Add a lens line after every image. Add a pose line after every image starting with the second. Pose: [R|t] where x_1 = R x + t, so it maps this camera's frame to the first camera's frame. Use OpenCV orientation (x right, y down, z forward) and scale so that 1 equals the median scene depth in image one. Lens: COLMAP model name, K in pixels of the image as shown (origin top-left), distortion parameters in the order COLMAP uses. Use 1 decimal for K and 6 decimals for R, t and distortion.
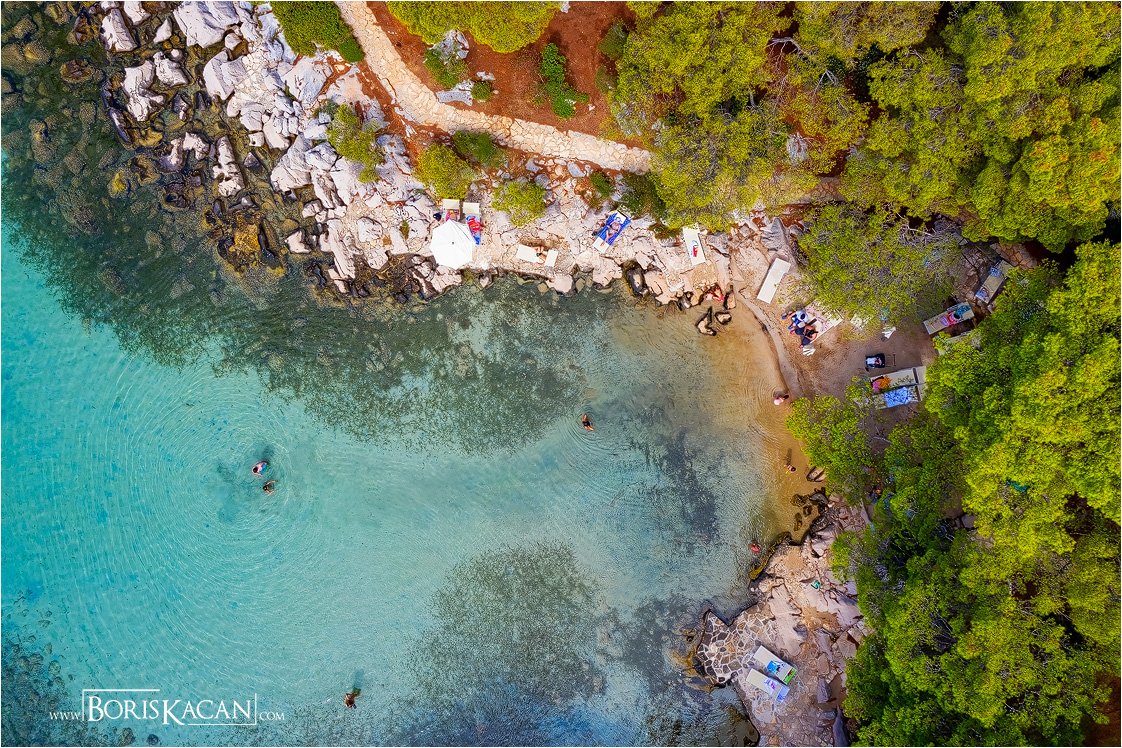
lens RADIAL K [[889.0, 0, 560.5], [0, 889.0, 374.7], [0, 0, 1]] dist [-0.012227, 0.004935]
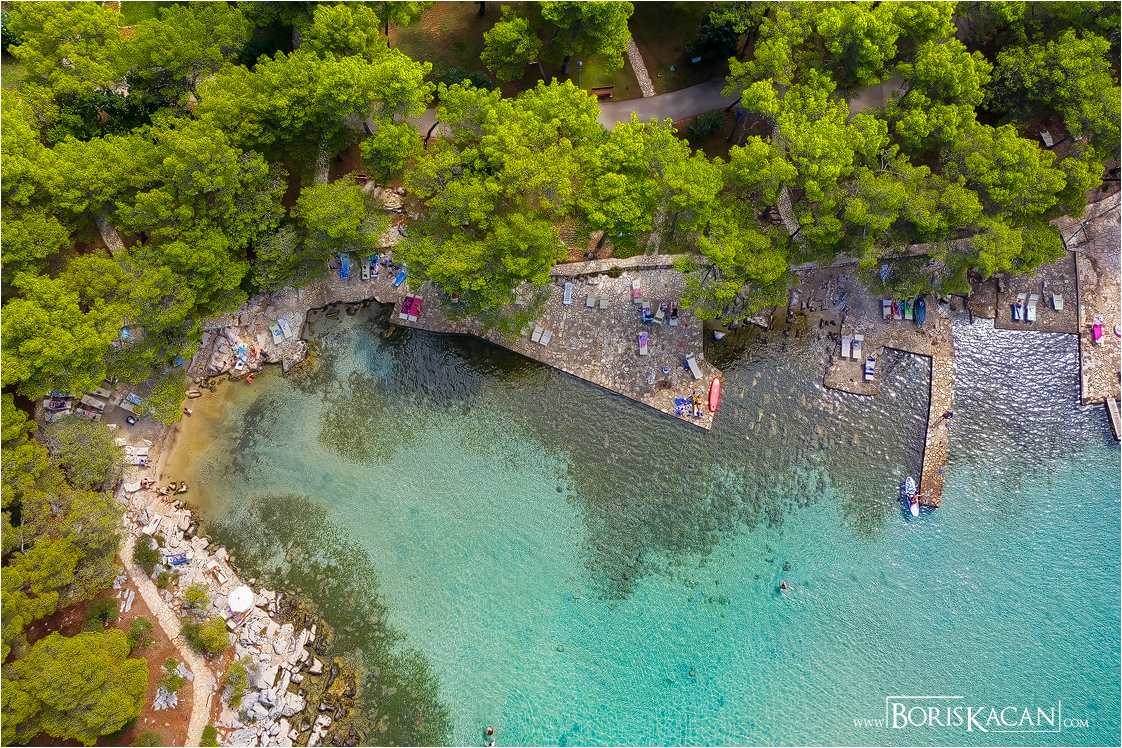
lens RADIAL K [[889.0, 0, 562.1], [0, 889.0, 372.5], [0, 0, 1]] dist [-0.012227, 0.004935]
pose [[-0.799114, -0.560153, 0.218278, -0.744180], [0.601149, -0.748228, 0.280670, 0.083329], [0.006103, 0.355505, 0.934655, -0.821890]]
